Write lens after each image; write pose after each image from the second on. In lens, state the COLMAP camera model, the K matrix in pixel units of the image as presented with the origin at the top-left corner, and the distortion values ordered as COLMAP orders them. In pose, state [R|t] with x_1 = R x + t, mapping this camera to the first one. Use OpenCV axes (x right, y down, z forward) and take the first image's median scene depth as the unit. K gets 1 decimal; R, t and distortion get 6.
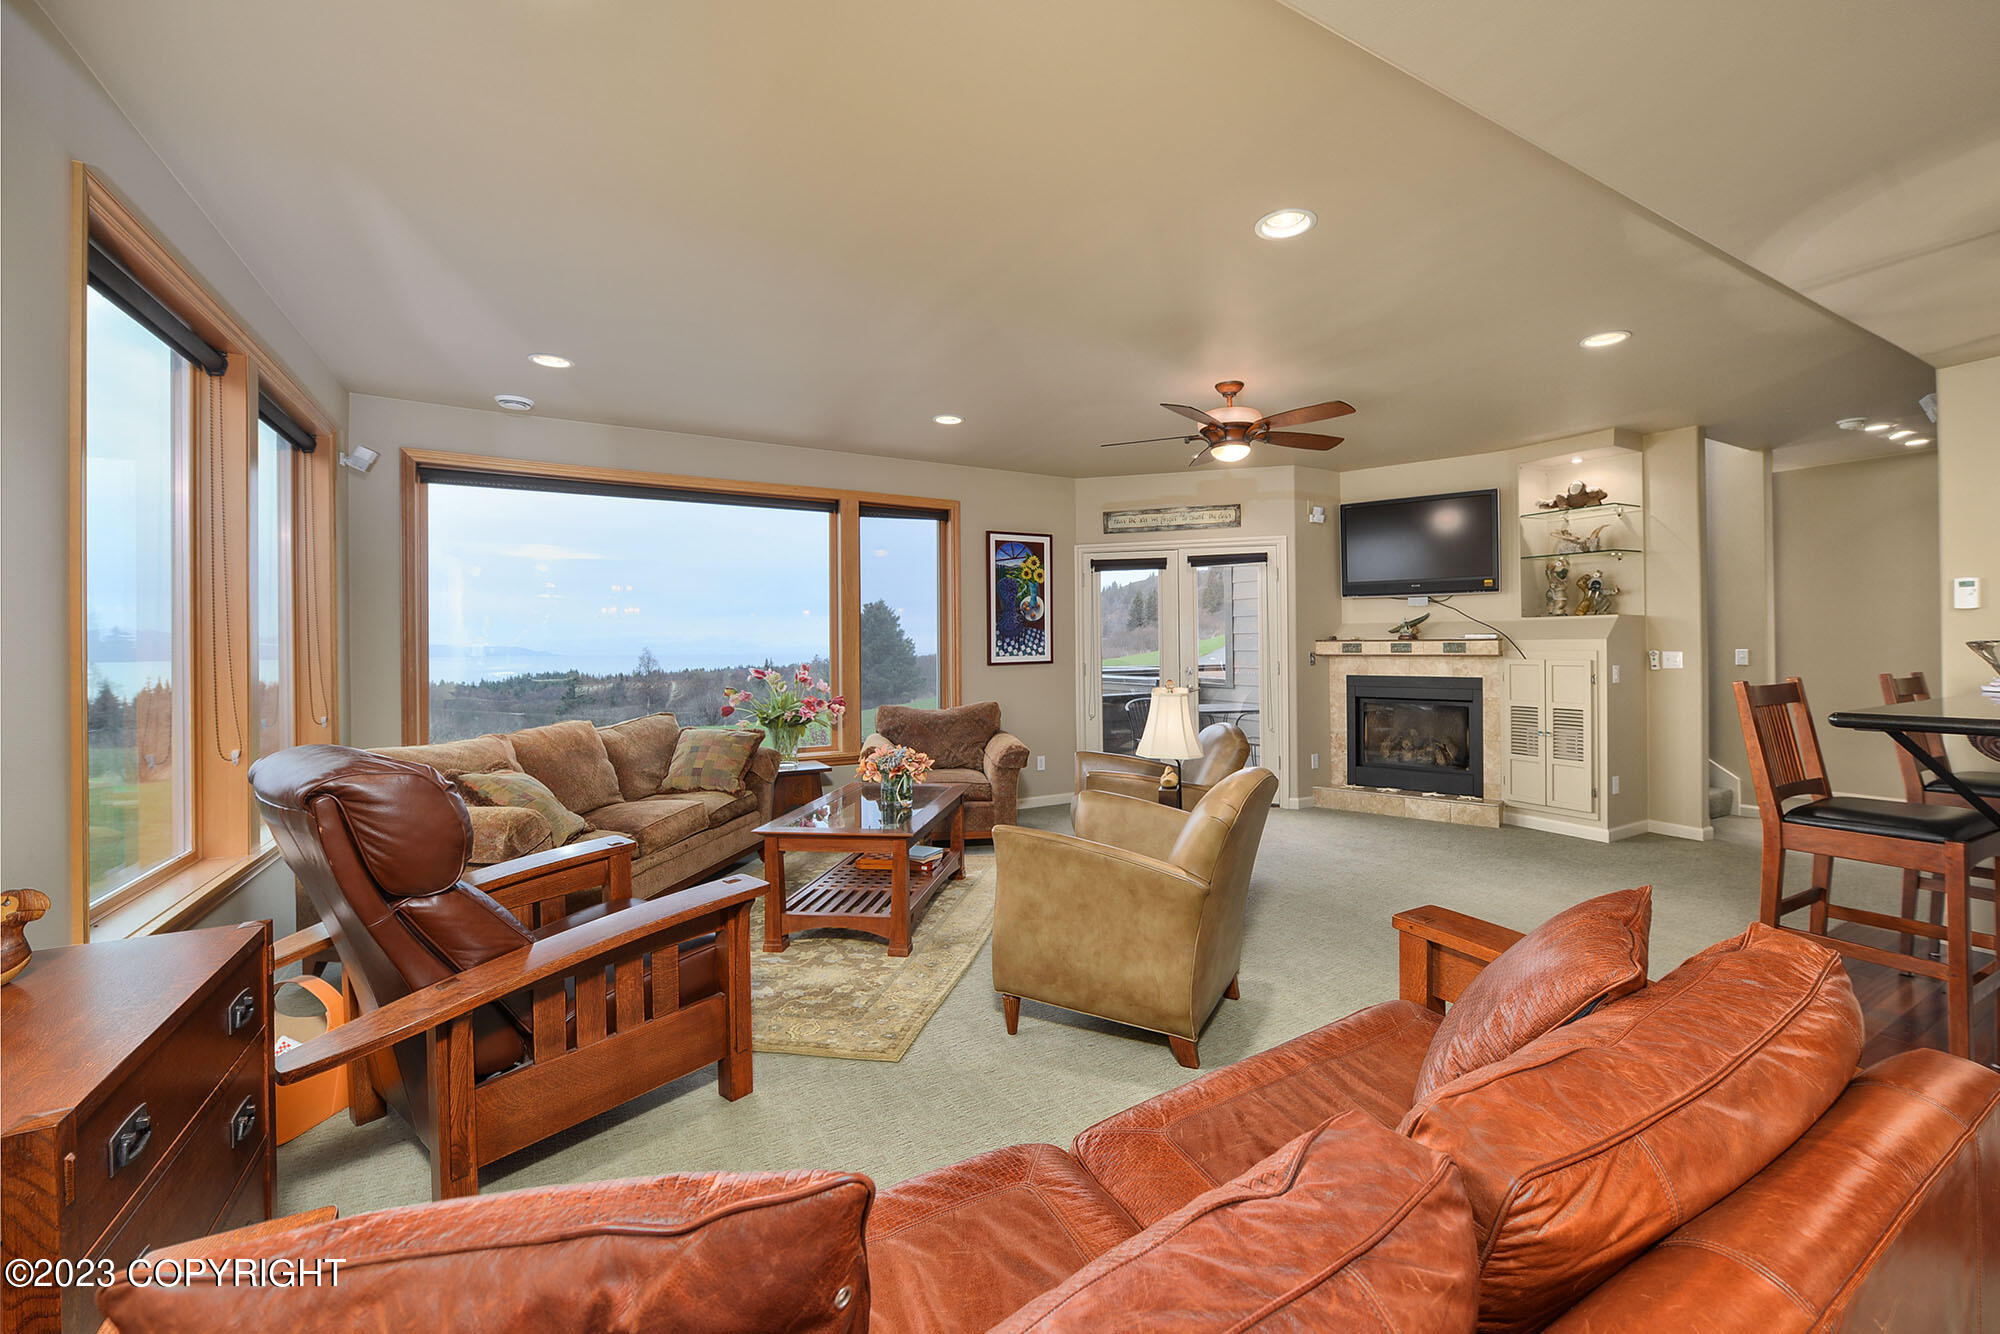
lens RADIAL K [[813.6, 0, 1055.0], [0, 813.6, 628.5], [0, 0, 1]] dist [-0.013114, 0.000553]
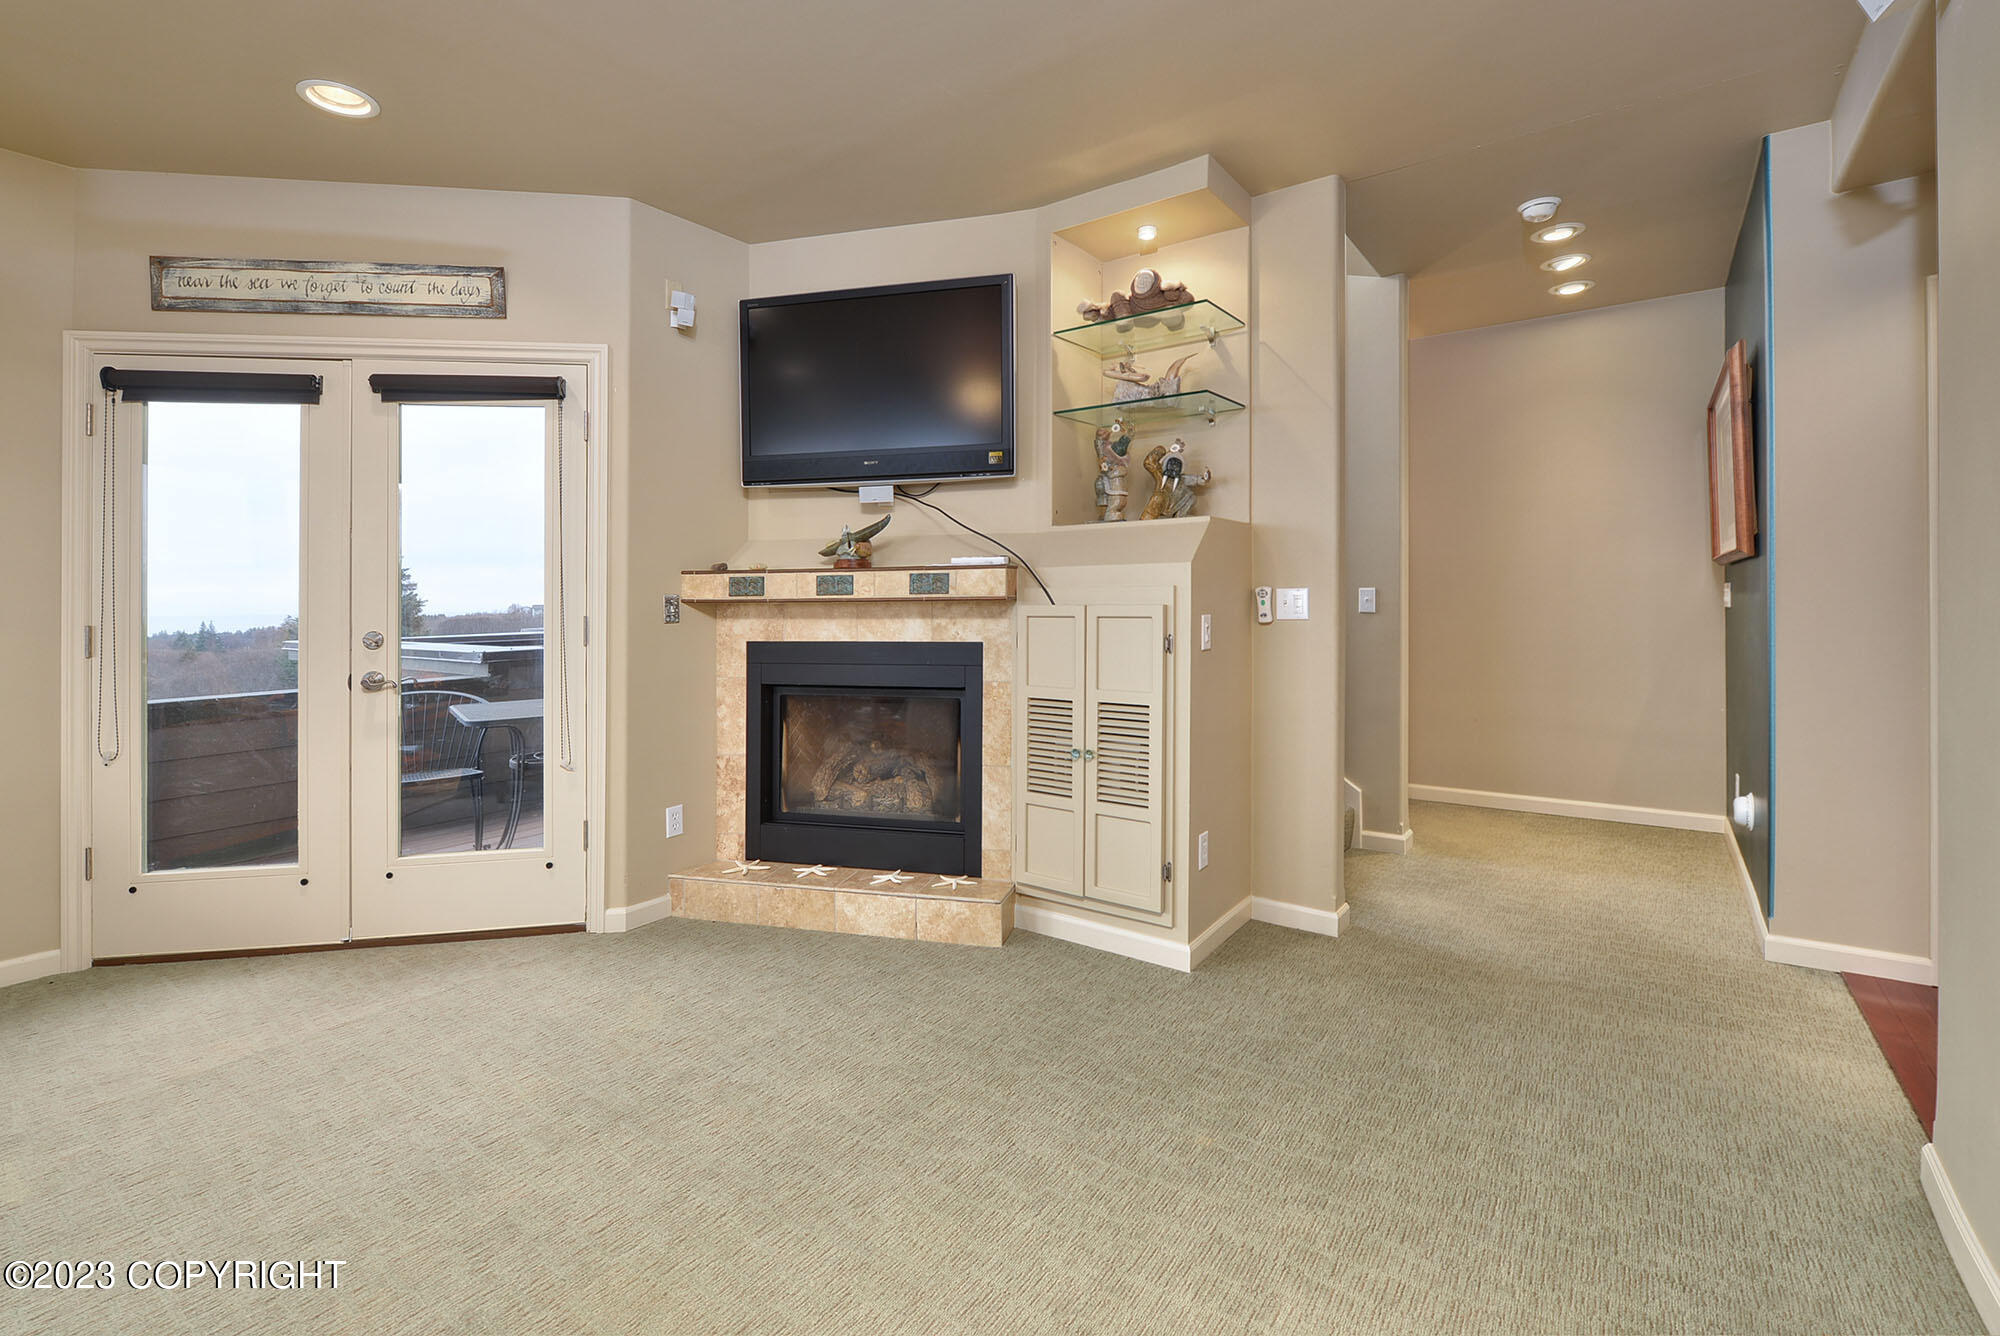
lens RADIAL K [[914.9, 0, 1012.2], [0, 914.9, 607.3], [0, 0, 1]] dist [0.002406, 0.000015]
pose [[0.921547, -0.007223, 0.388200, 0.304932], [-0.003150, 0.999655, 0.026079, 0.022362], [-0.388254, -0.025256, 0.921206, 0.439406]]
